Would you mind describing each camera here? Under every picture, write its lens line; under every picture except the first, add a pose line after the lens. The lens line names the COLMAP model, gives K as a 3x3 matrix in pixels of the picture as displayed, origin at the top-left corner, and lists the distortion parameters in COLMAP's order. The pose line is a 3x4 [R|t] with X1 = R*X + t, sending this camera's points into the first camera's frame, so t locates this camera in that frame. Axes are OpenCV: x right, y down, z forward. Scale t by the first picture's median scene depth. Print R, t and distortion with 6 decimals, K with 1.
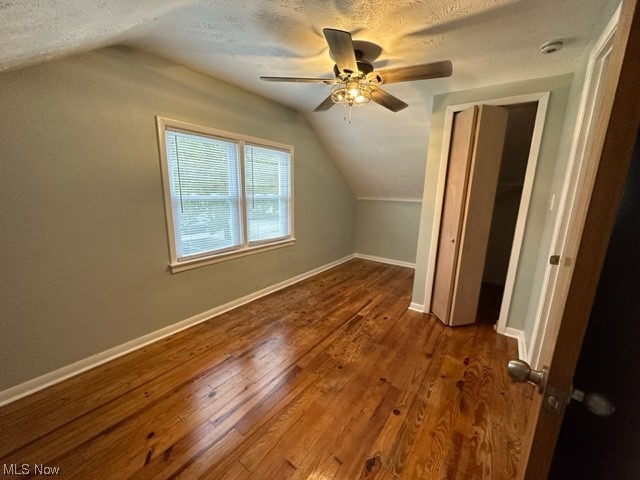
lens RADIAL K [[254.9, 0, 318.9], [0, 254.9, 239.8], [0, 0, 1]] dist [-0.001858, 0.000729]
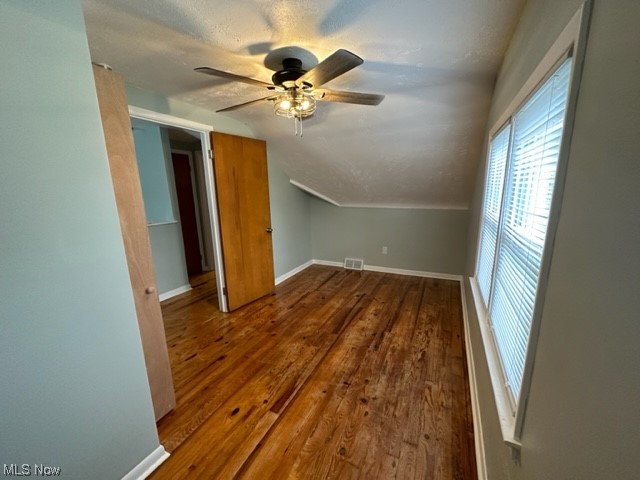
lens RADIAL K [[254.9, 0, 320.4], [0, 254.9, 241.9], [0, 0, 1]] dist [-0.001858, 0.000729]
pose [[-0.986890, 0.033742, -0.157826, 0.158576], [-0.031661, 0.918421, 0.394334, -0.383188], [0.158256, 0.394162, -0.905313, 1.644427]]
